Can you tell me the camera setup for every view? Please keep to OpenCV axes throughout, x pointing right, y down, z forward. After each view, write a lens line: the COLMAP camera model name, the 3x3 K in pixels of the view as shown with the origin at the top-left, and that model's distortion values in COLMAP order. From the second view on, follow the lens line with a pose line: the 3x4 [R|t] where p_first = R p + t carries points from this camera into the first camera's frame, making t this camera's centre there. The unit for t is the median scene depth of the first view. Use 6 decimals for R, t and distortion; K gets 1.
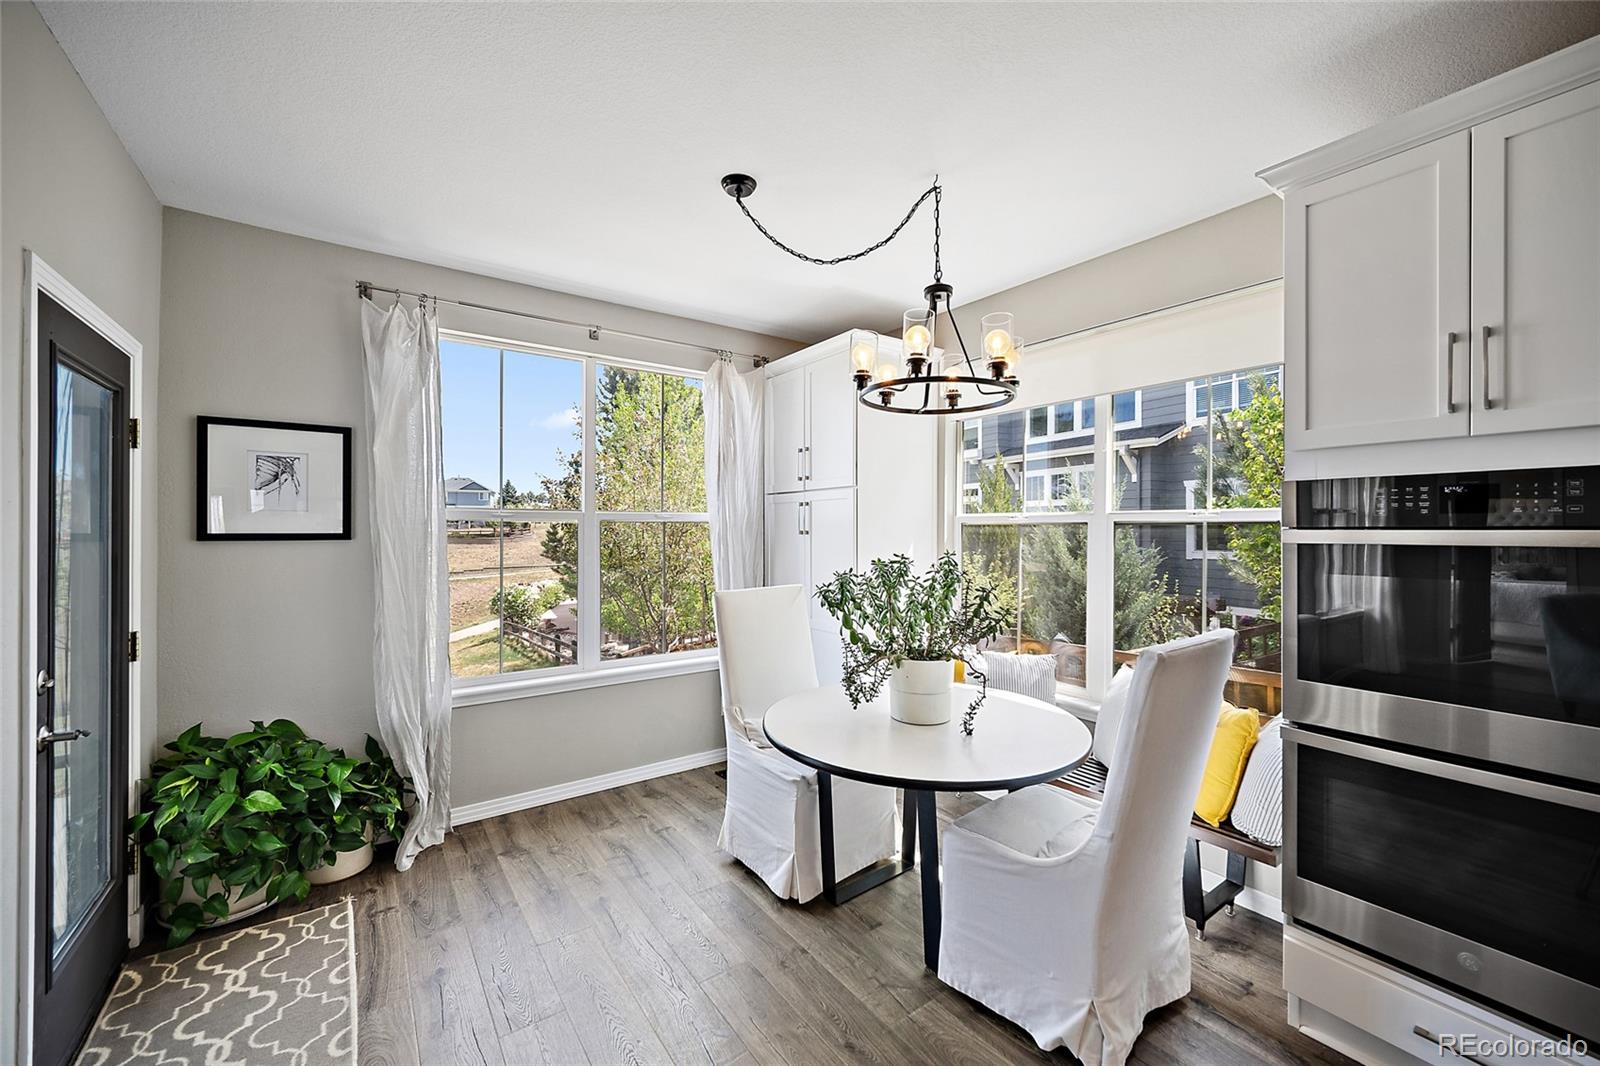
lens RADIAL K [[629.4, 0, 802.3], [0, 629.4, 528.5], [0, 0, 1]] dist [-0.005128, 0.001610]
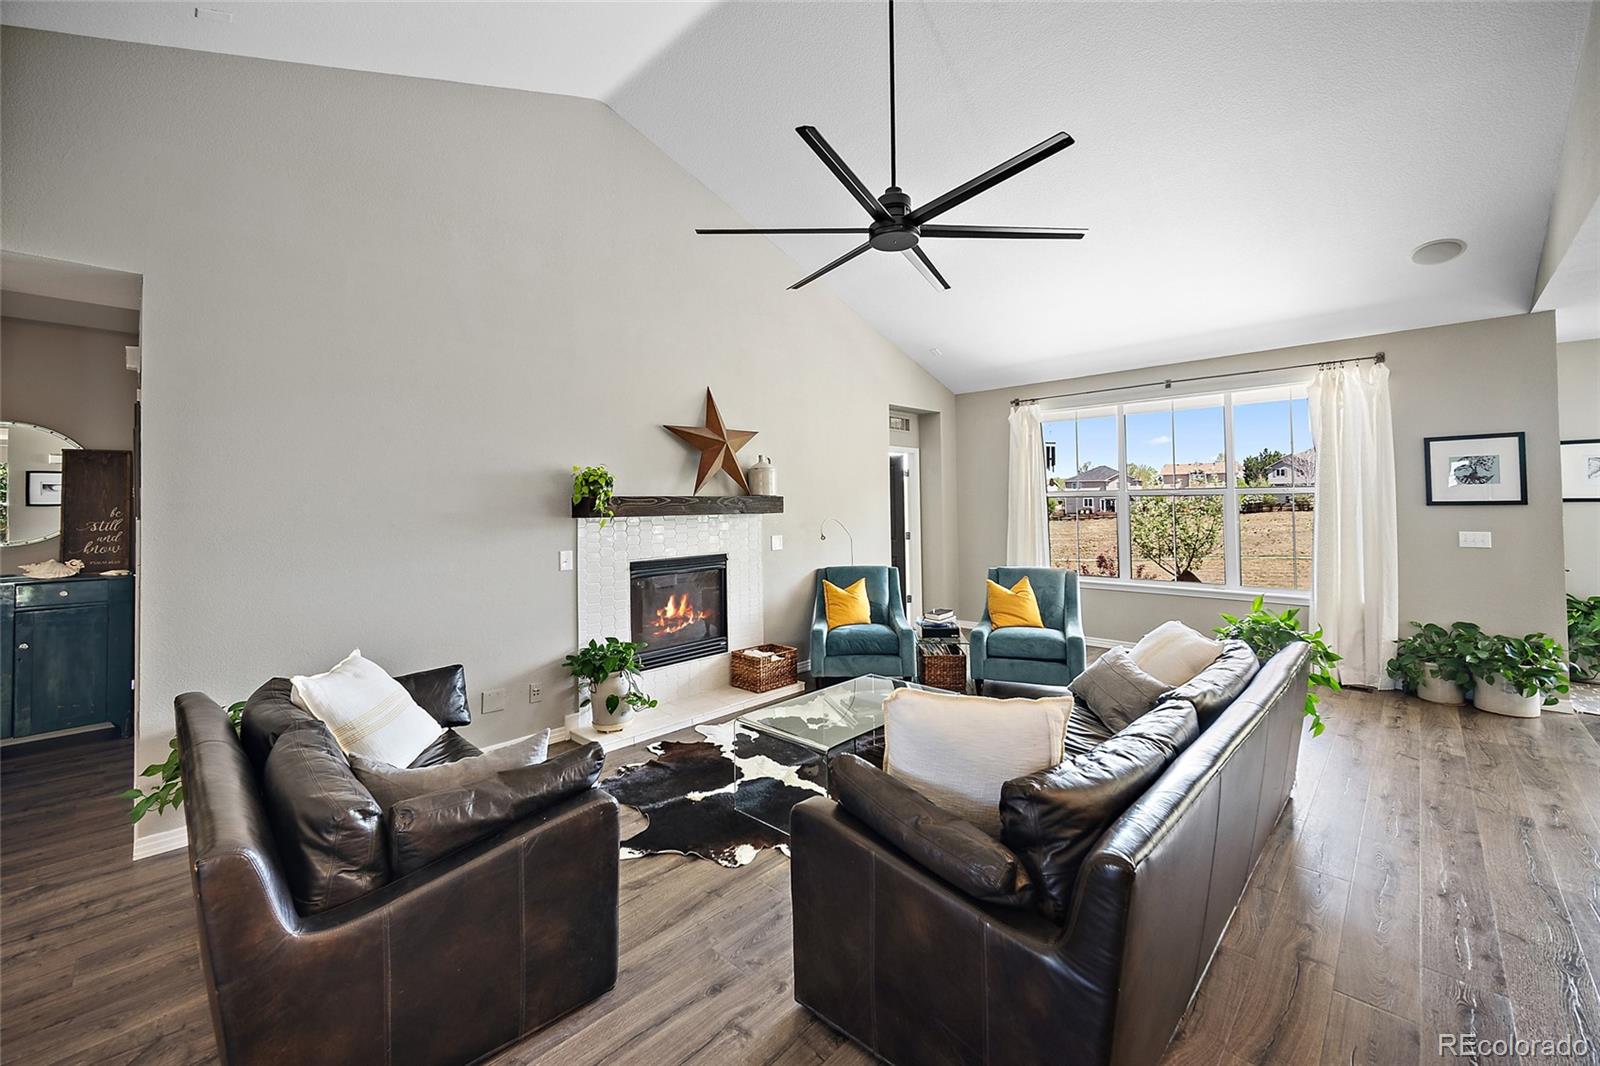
lens RADIAL K [[629.4, 0, 820.2], [0, 629.4, 492.4], [0, 0, 1]] dist [-0.005128, 0.001610]
pose [[0.187680, -0.021176, -0.982002, 0.637282], [0.012542, 0.999738, -0.019162, -0.002307], [0.982150, -0.008720, 0.187896, -1.797449]]
